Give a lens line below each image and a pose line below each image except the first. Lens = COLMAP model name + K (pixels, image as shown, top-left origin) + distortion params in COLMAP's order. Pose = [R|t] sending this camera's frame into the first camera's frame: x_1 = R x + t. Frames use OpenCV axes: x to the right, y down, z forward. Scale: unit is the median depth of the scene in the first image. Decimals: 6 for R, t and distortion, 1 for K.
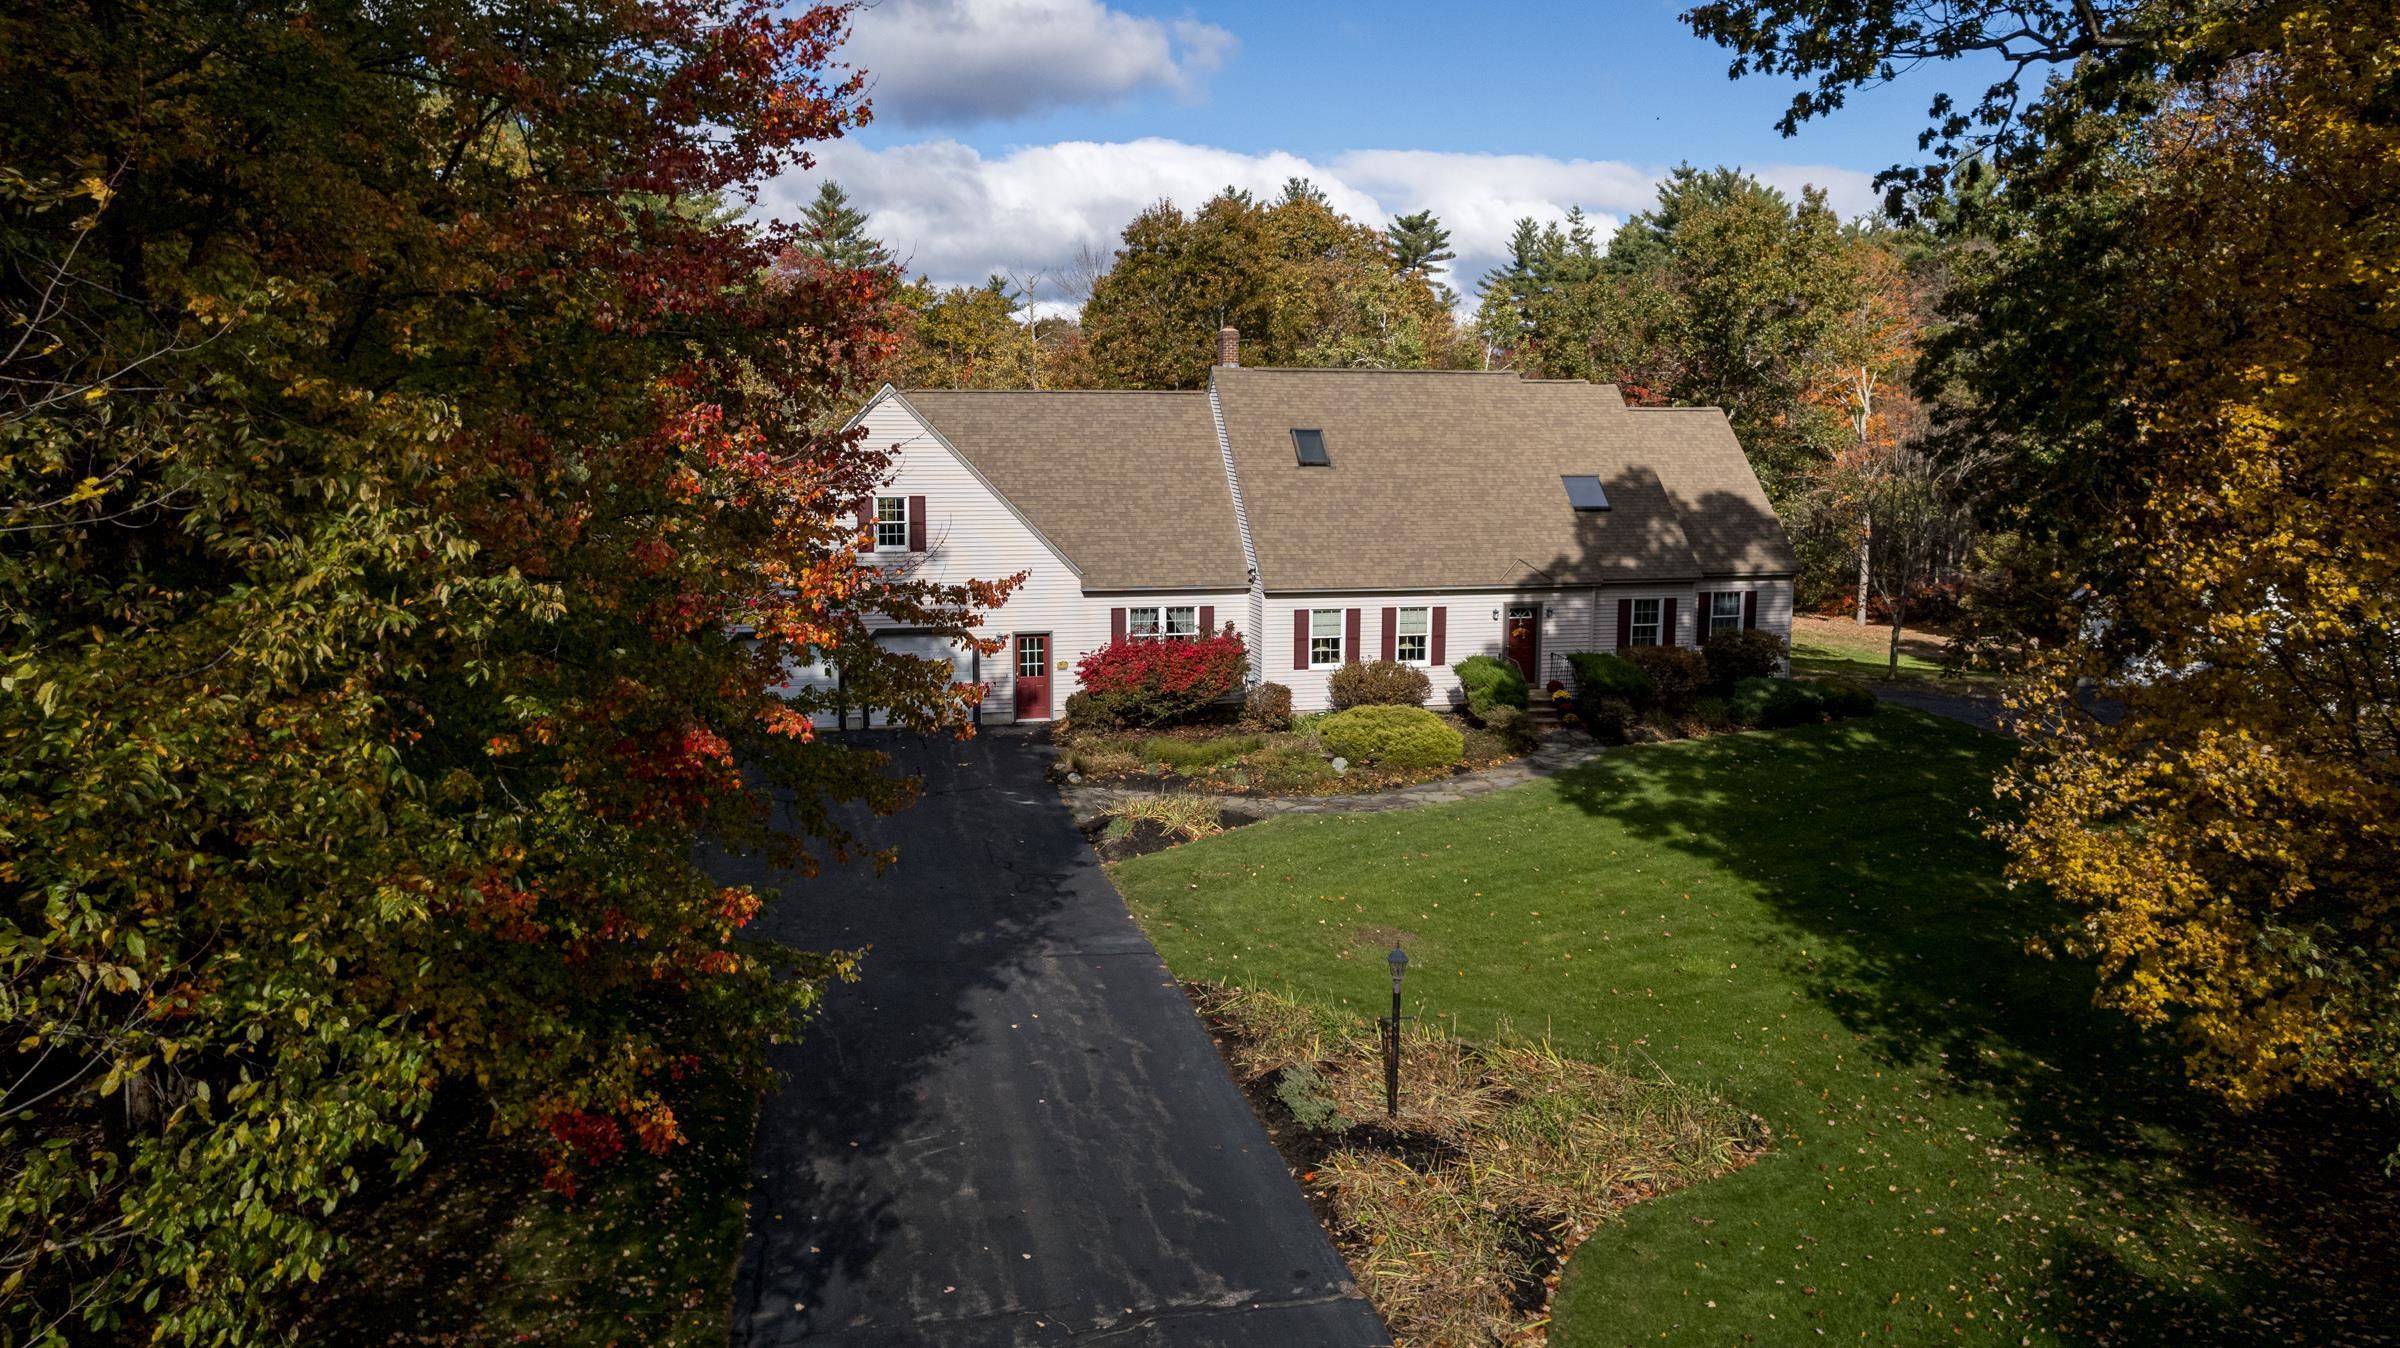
lens RADIAL K [[1557.8, 0, 1194.8], [0, 1557.8, 672.5], [0, 0, 1]] dist [-0.054264, 0.034017]
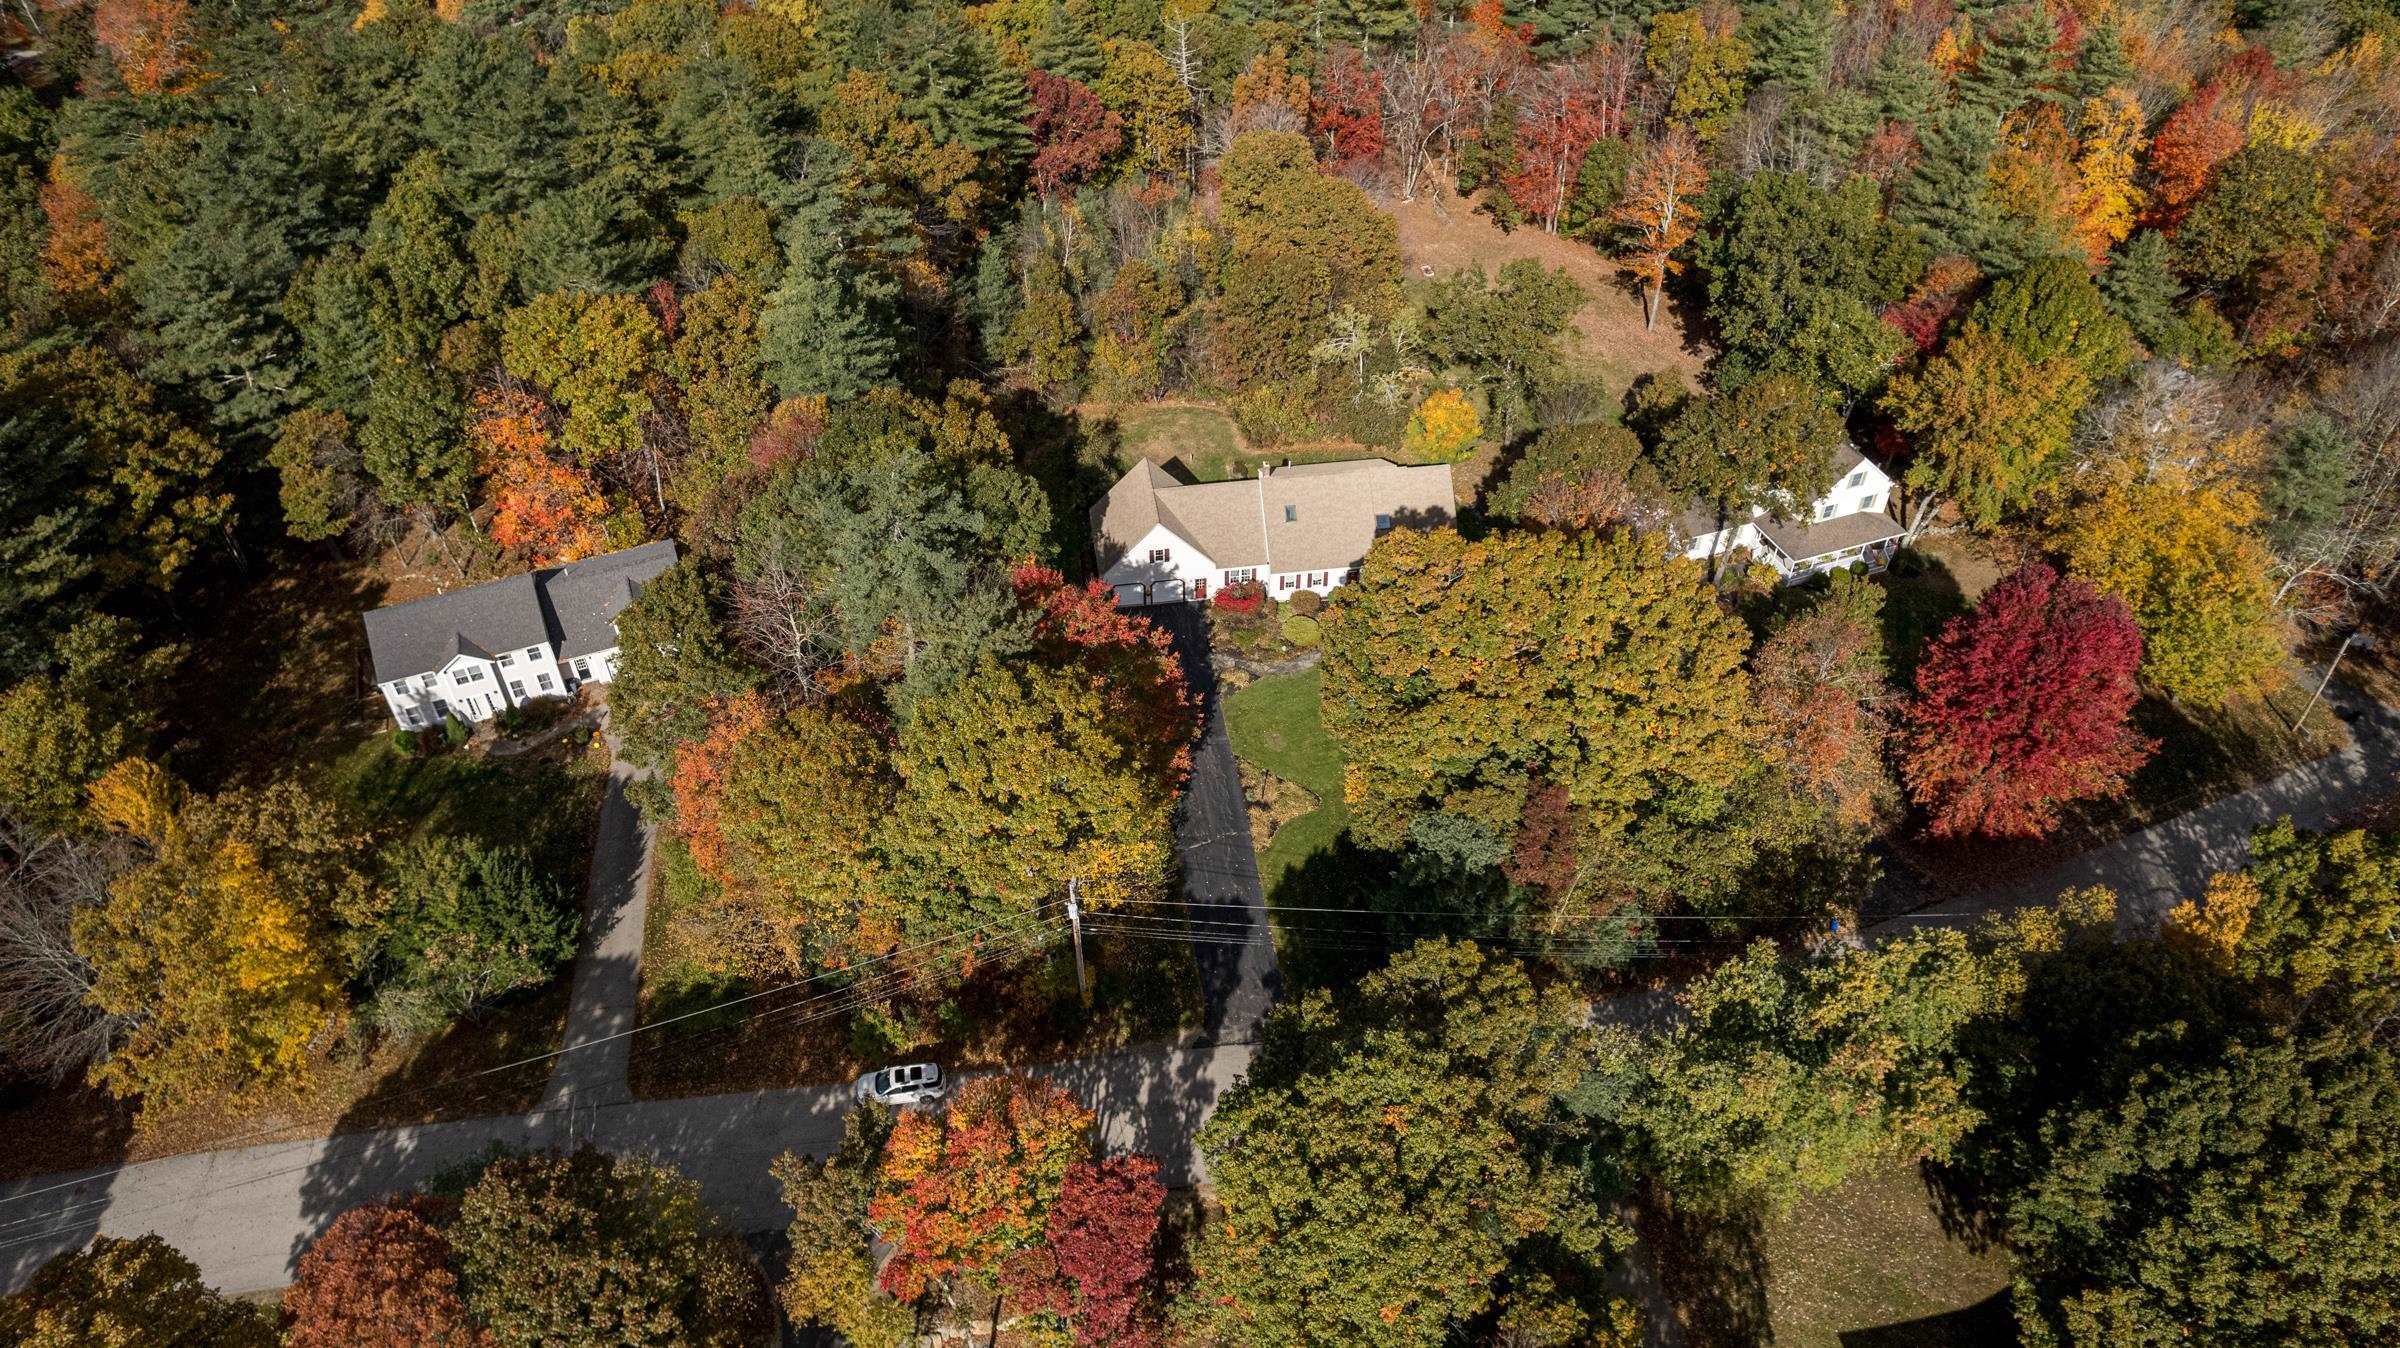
lens RADIAL K [[1557.8, 0, 1197.1], [0, 1557.8, 676.5], [0, 0, 1]] dist [-0.054264, 0.034017]
pose [[0.996684, 0.048015, -0.065696, 0.115296], [-0.004162, 0.836375, 0.548142, -1.668016], [0.081265, -0.546051, 0.833801, -1.887448]]
